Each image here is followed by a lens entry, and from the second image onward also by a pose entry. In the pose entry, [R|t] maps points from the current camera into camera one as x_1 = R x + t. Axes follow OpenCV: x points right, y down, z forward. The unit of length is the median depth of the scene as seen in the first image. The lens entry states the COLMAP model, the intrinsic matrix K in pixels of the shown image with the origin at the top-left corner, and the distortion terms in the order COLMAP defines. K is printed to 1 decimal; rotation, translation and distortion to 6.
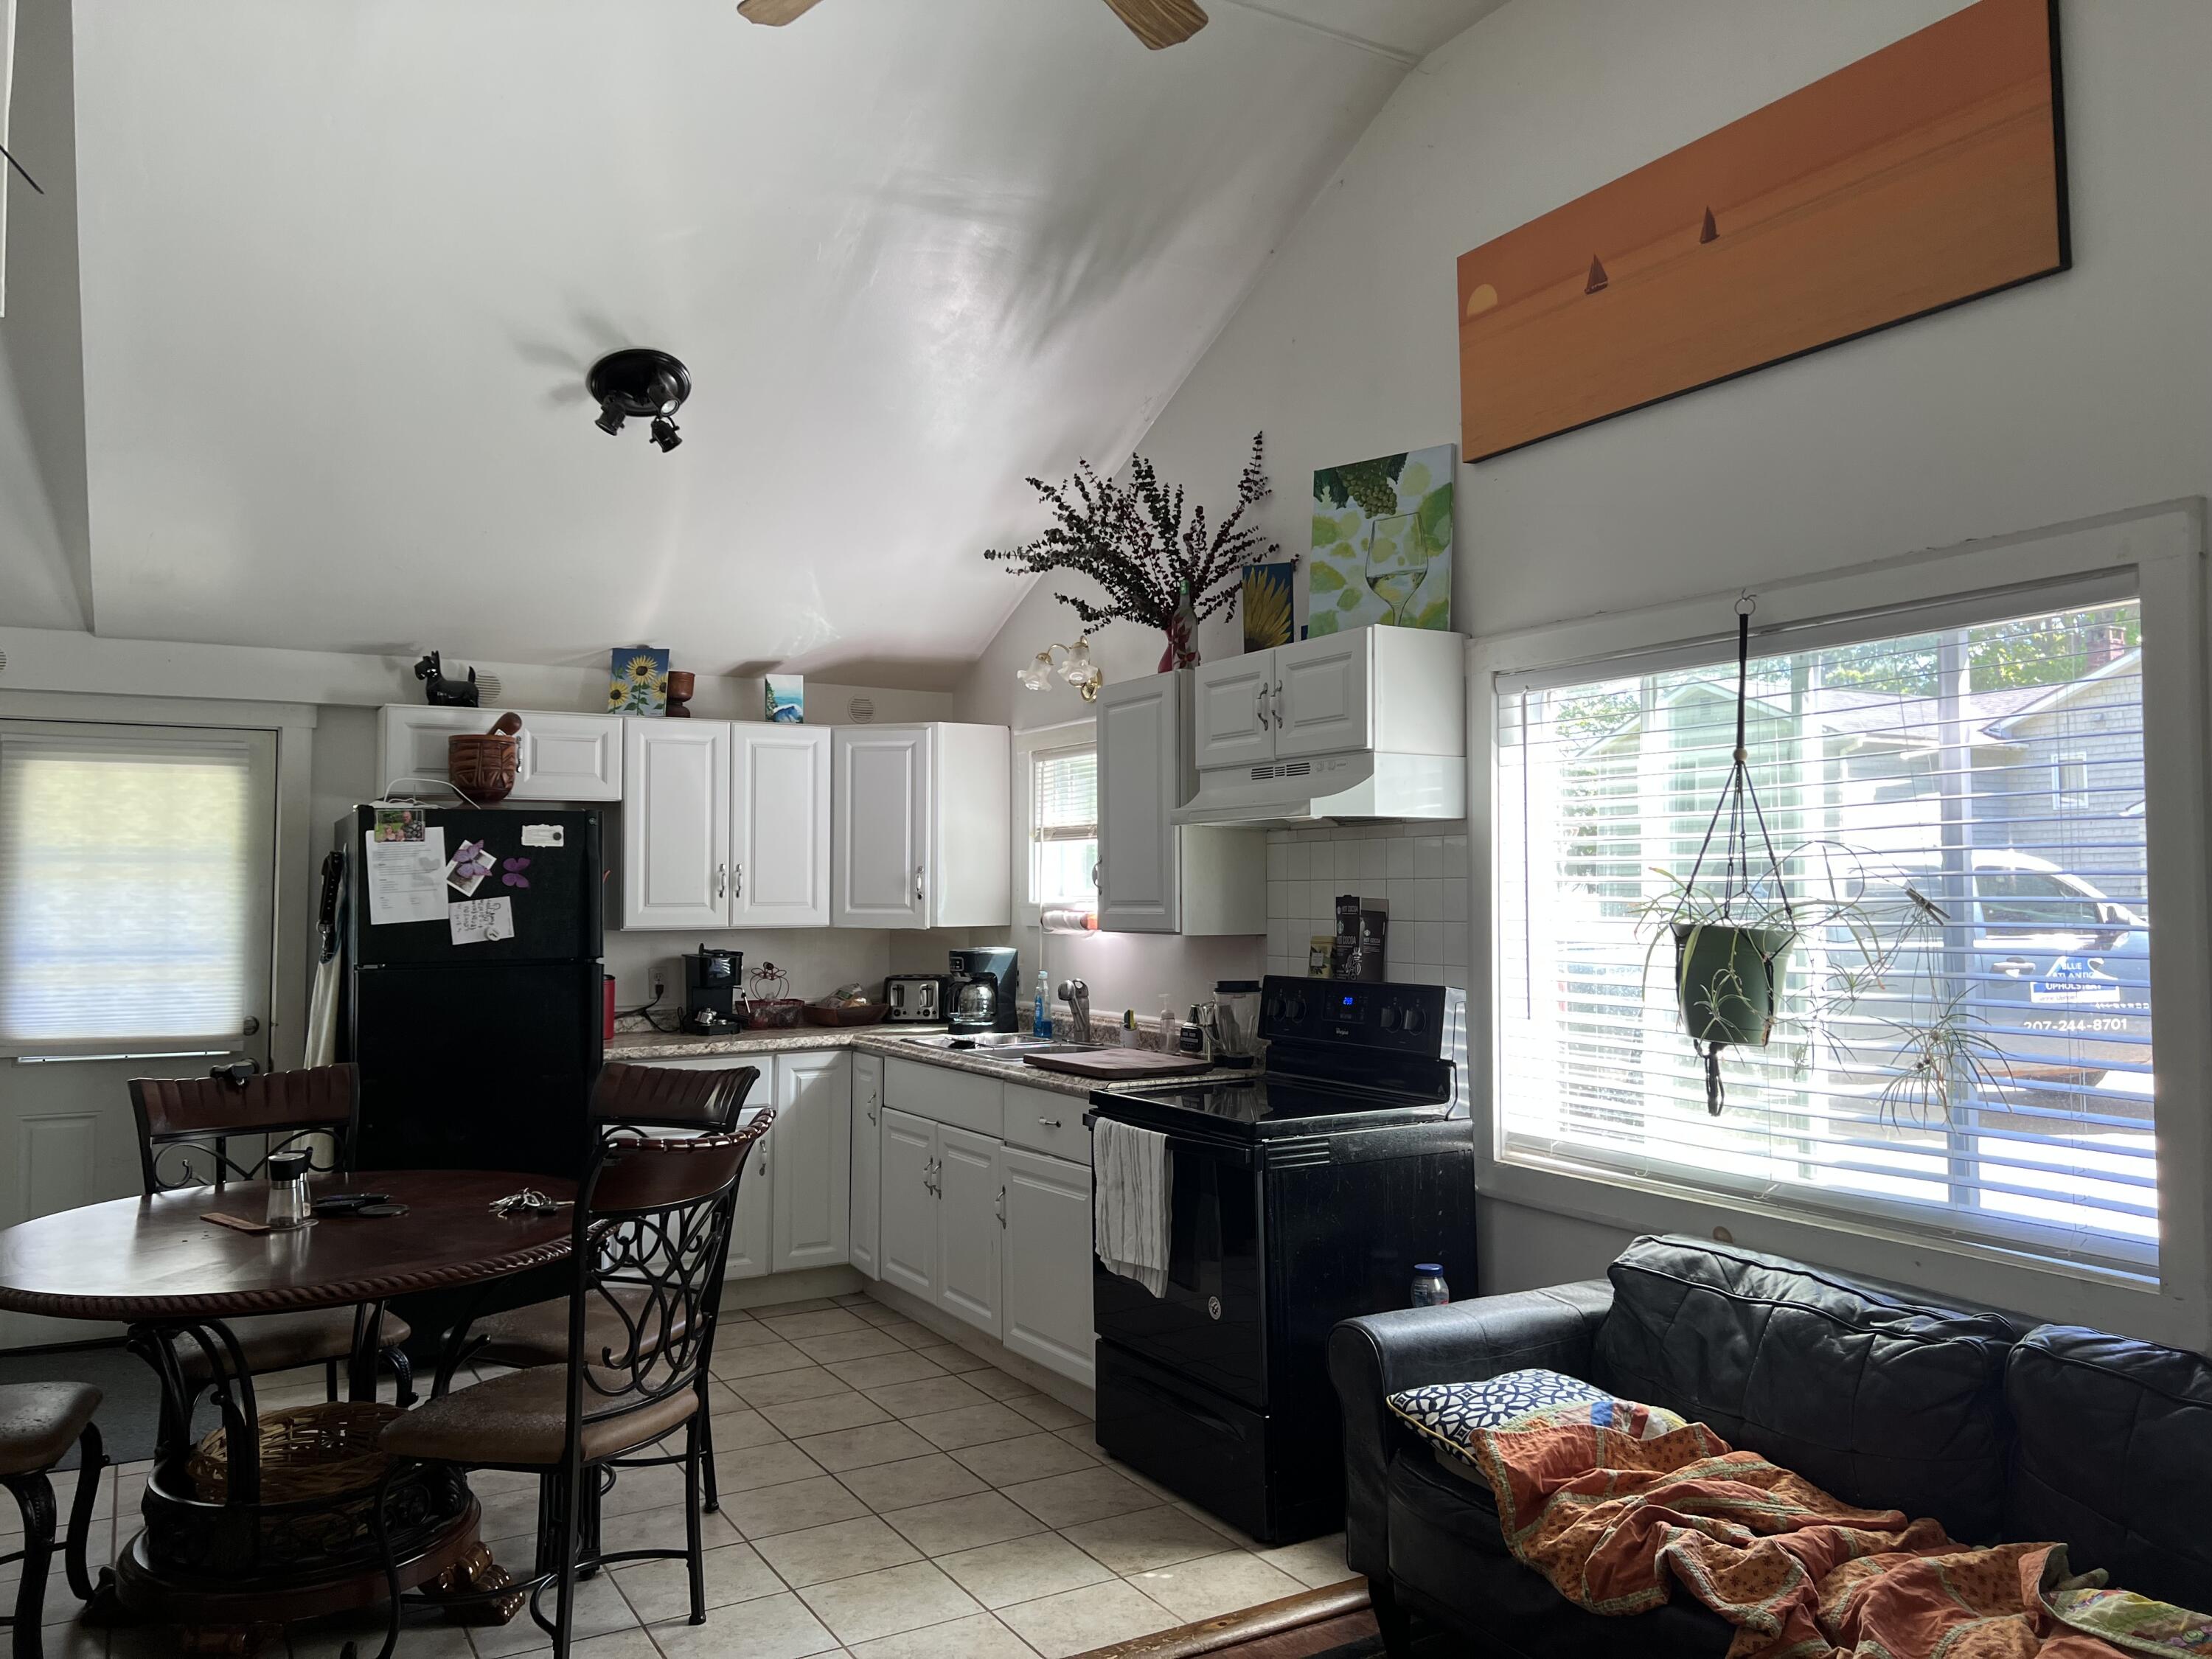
lens RADIAL K [[1638.2, 0, 1113.7], [0, 1638.2, 815.3], [0, 0, 1]] dist [0.025312, -0.039329]
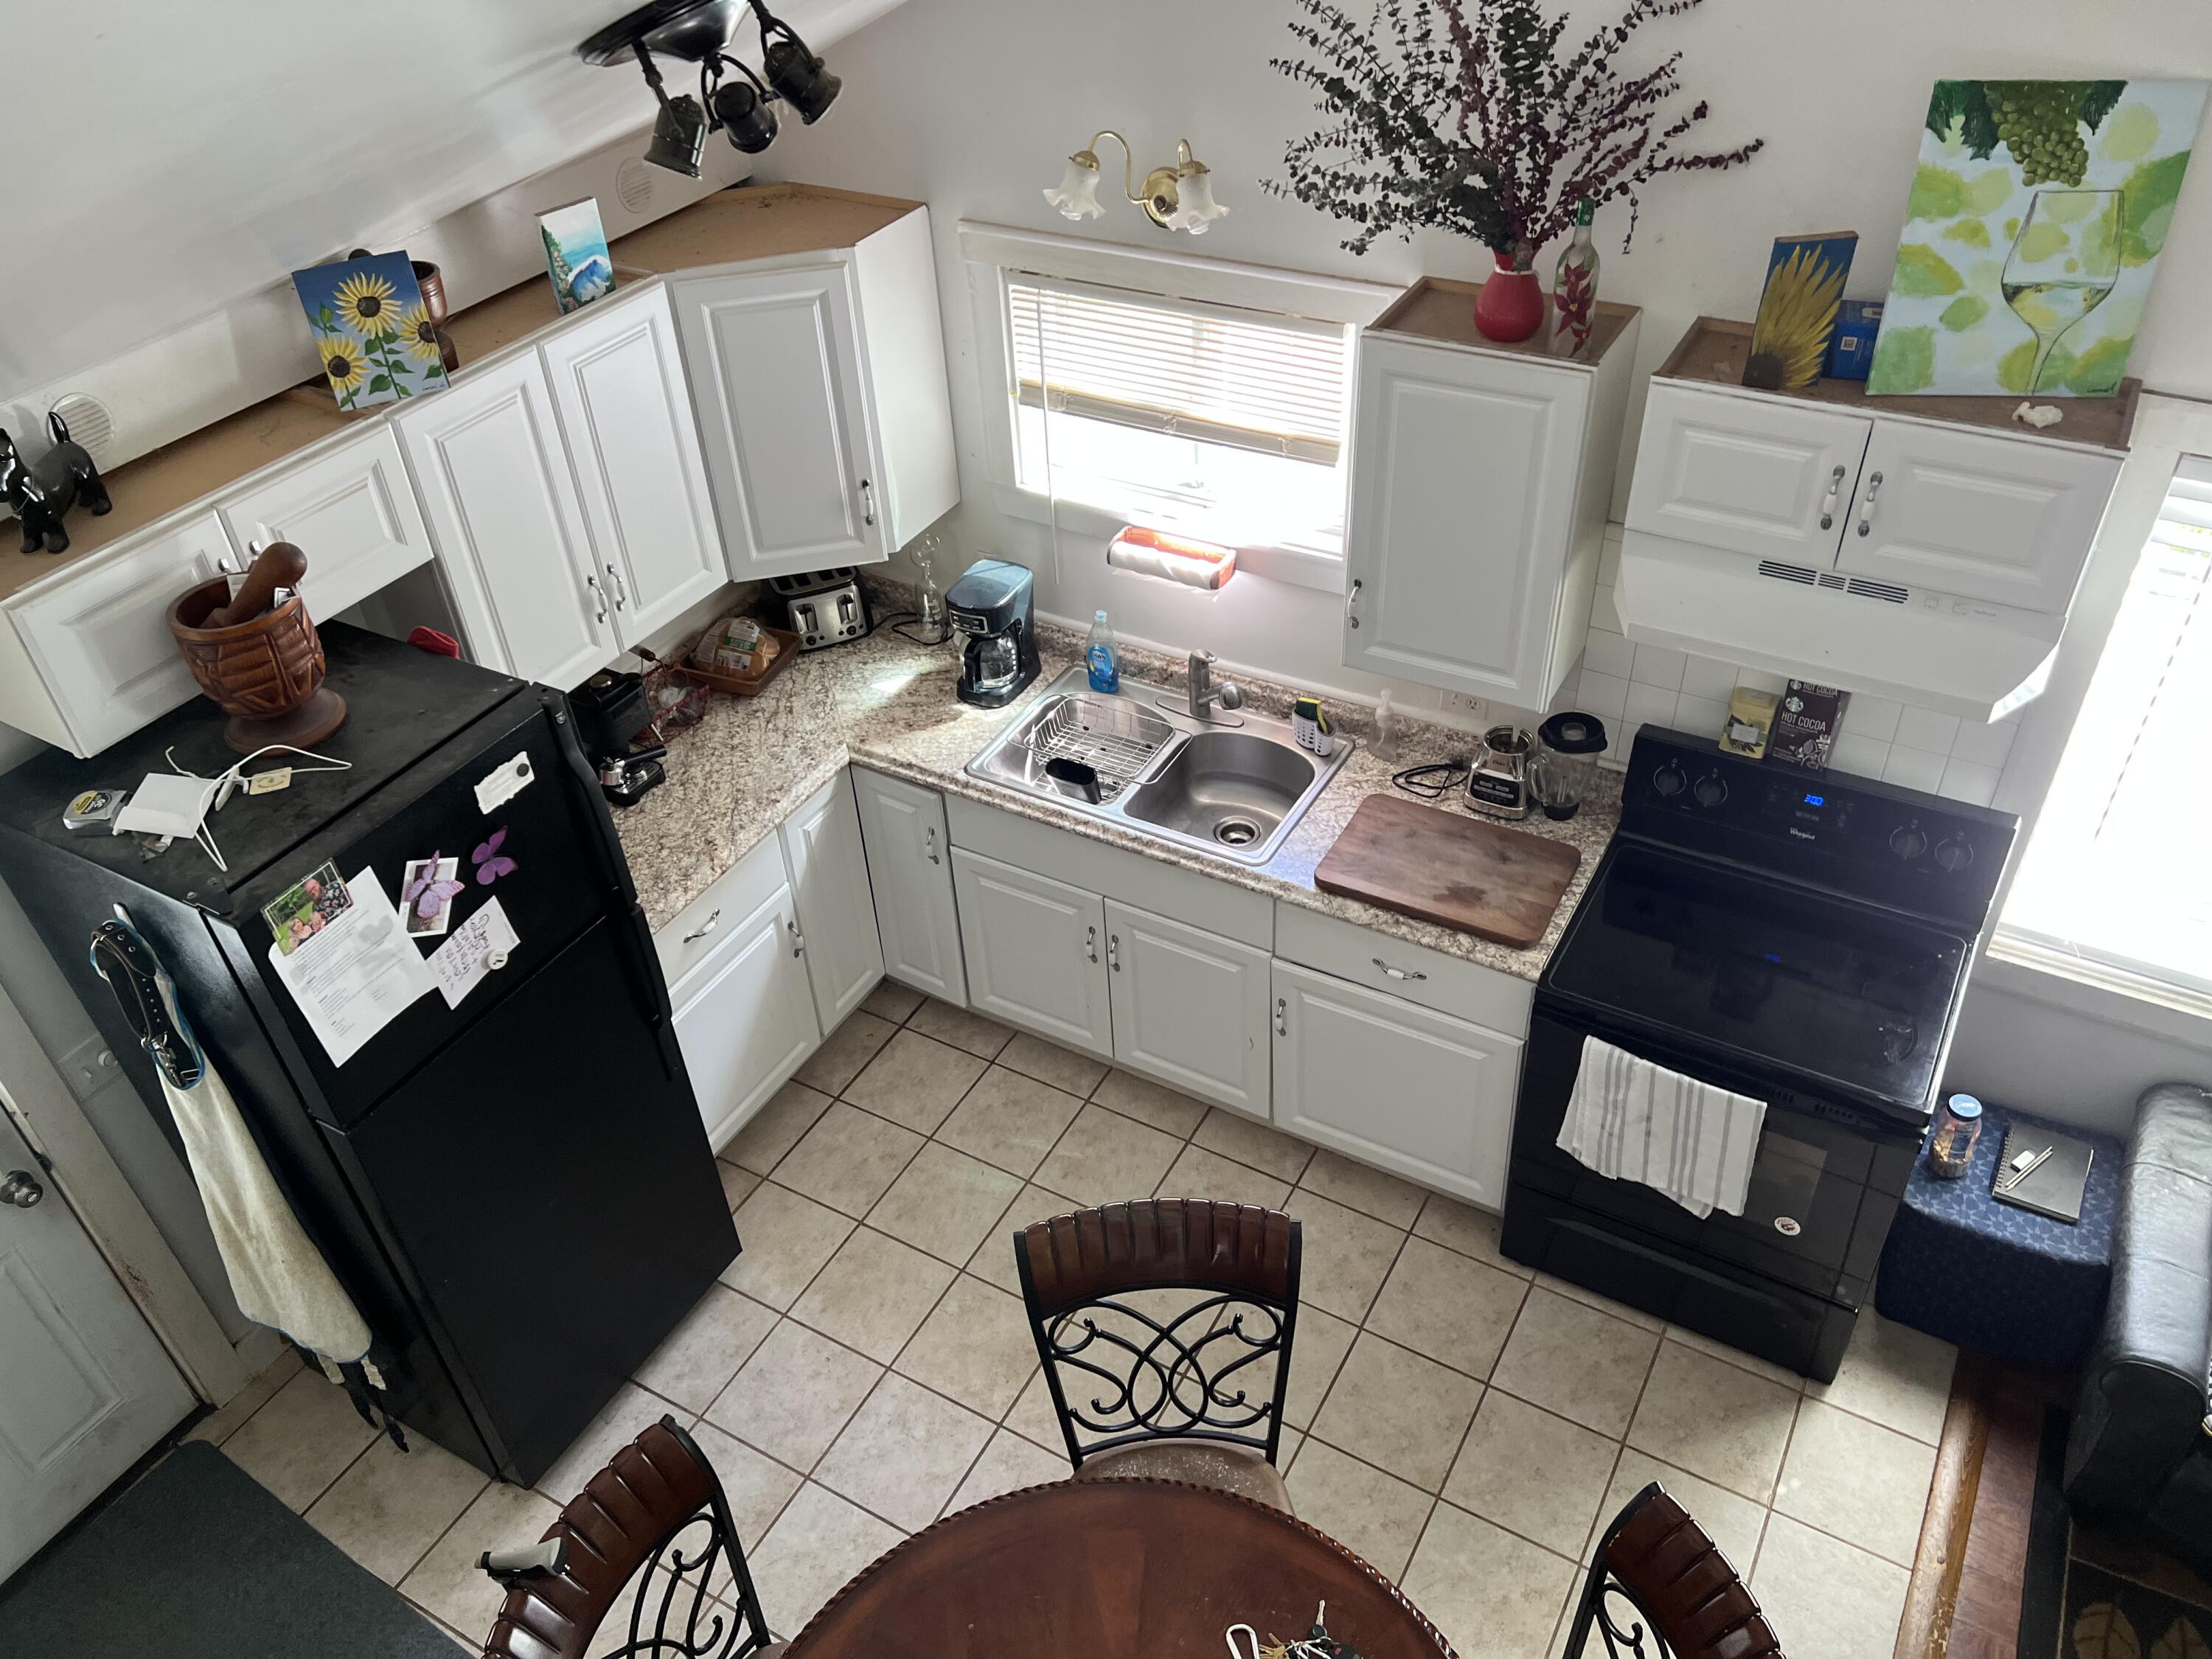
lens RADIAL K [[1638.2, 0, 1093.9], [0, 1638.2, 844.8], [0, 0, 1]] dist [0.025312, -0.039329]
pose [[0.864673, -0.343878, 0.366180, -0.400526], [0.020925, 0.752981, 0.657710, -0.351042], [-0.501899, -0.561042, 0.658278, 0.532454]]
